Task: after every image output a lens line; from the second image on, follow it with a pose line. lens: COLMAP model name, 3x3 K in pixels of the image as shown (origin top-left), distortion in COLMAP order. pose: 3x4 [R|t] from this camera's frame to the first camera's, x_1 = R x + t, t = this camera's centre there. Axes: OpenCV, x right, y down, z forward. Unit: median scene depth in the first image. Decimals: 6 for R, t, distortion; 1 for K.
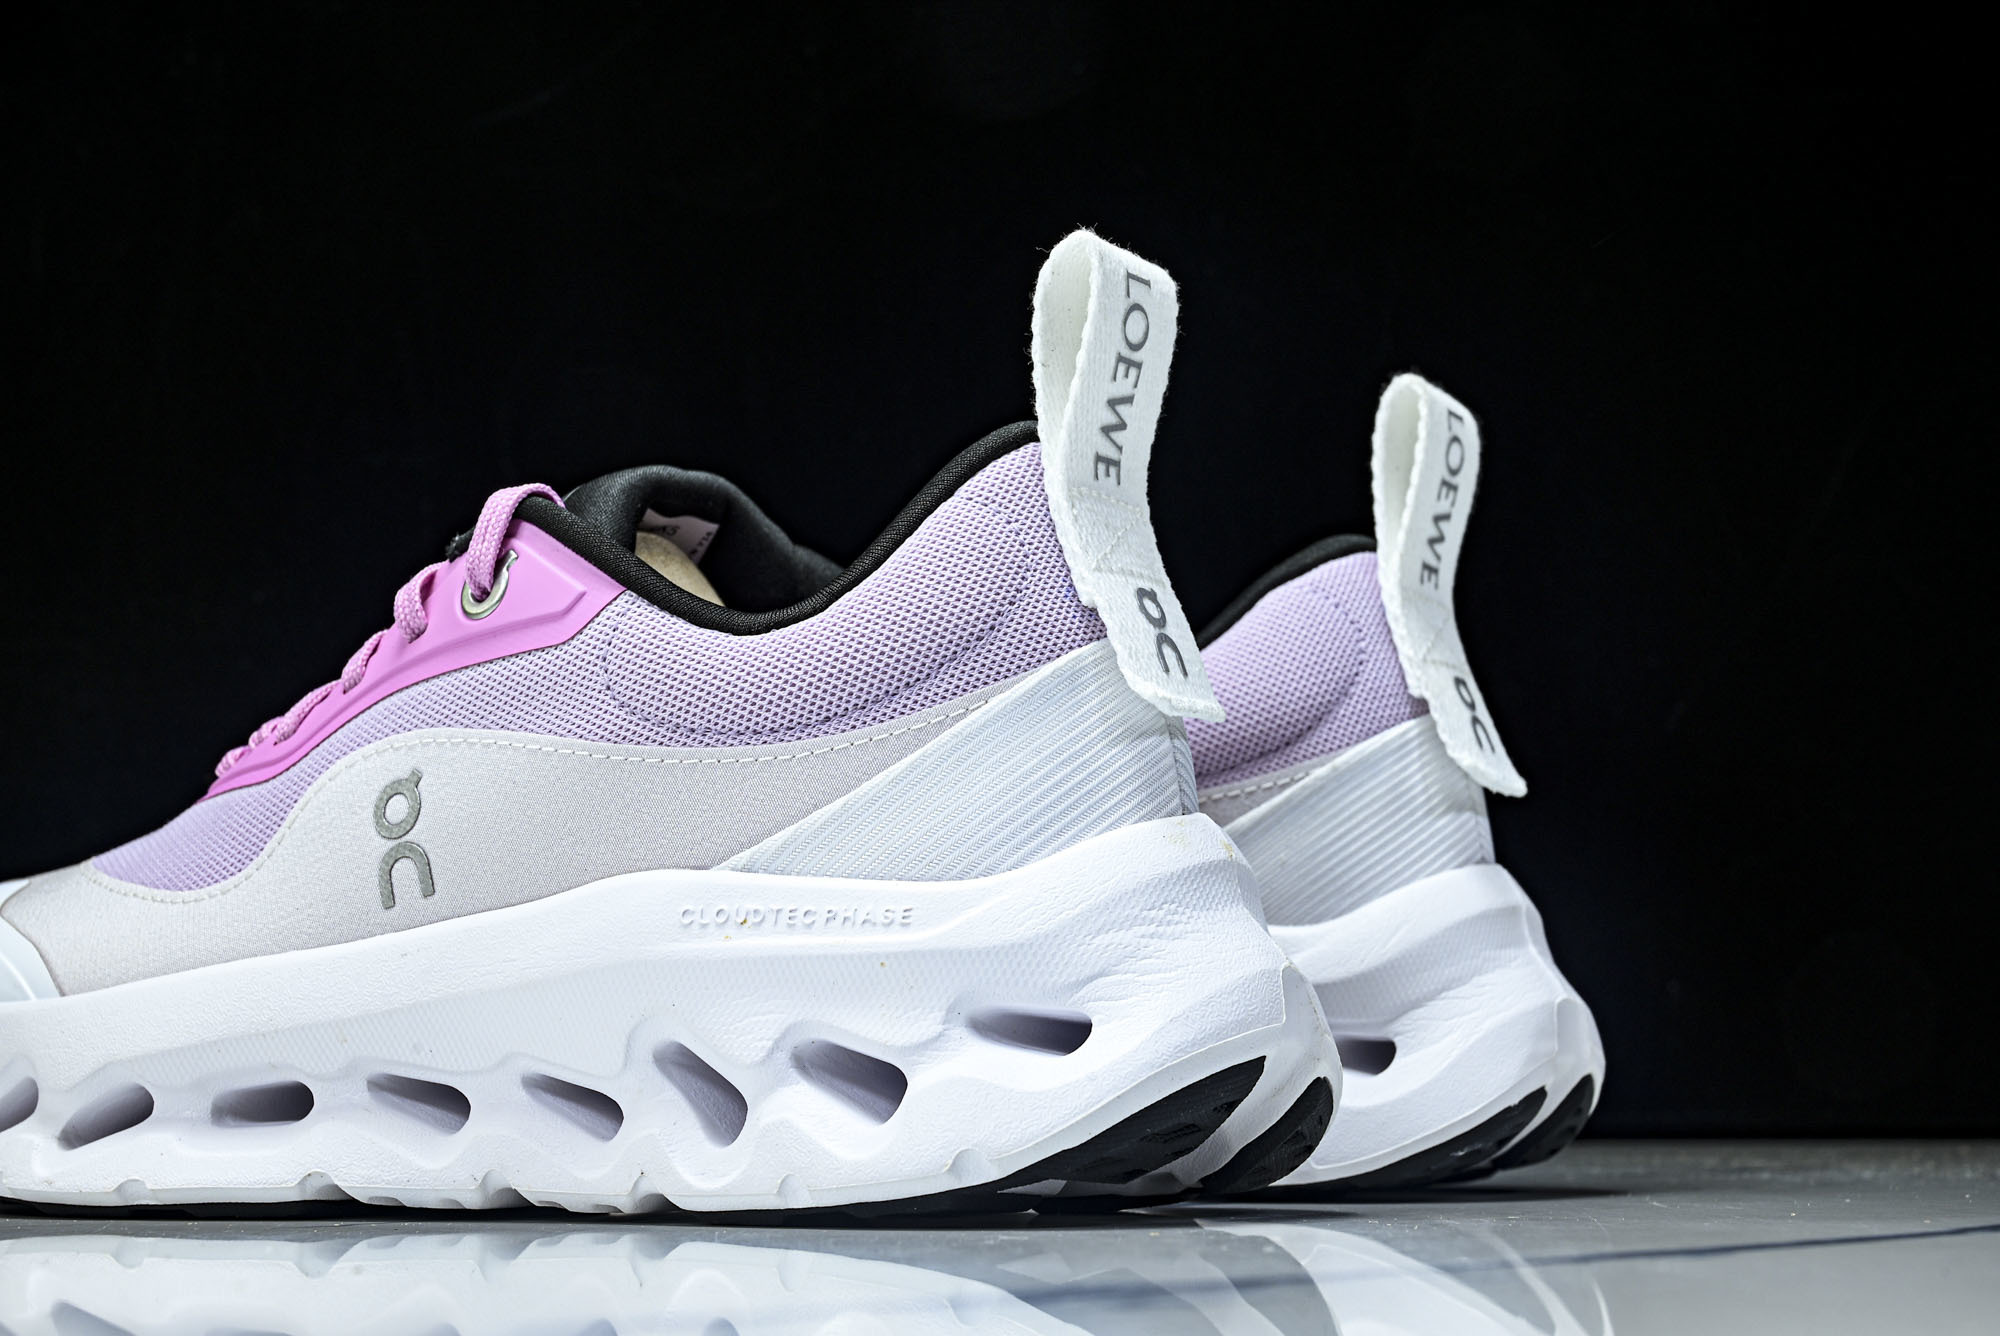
lens RADIAL K [[3050.6, 0, 1000.0], [0, 3050.6, 668.0], [0, 0, 1]] dist [0.005842, 0.028656]
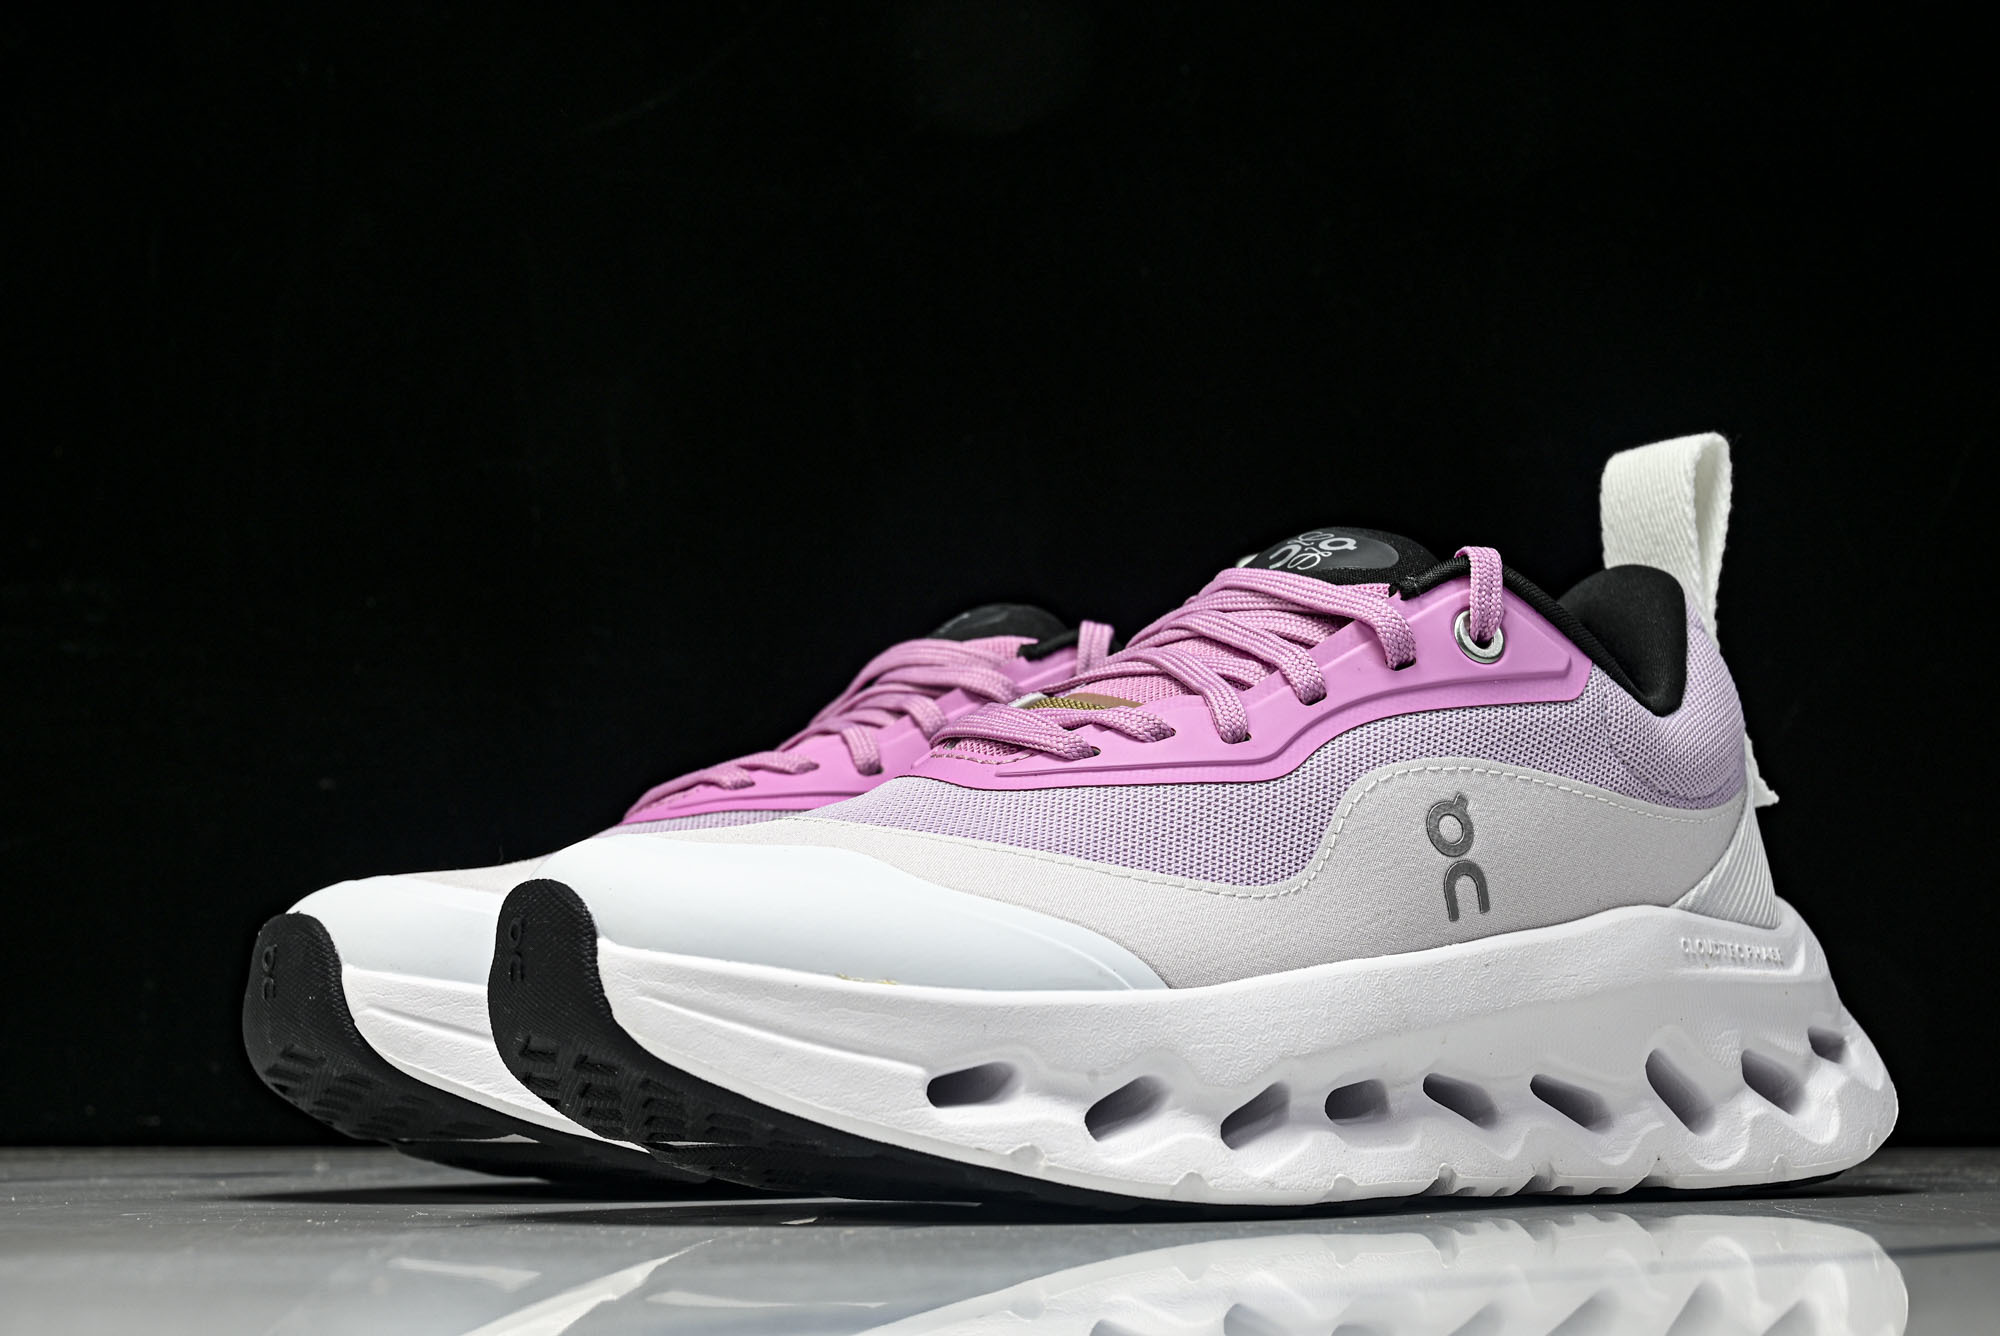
lens RADIAL K [[3050.6, 0, 1000.0], [0, 3050.6, 668.0], [0, 0, 1]] dist [0.005842, 0.028656]
pose [[0.452861, 0.124403, 0.882860, -1.240014], [-0.124529, 0.989337, -0.075530, 0.092176], [-0.882842, -0.075737, 0.463524, 0.648490]]
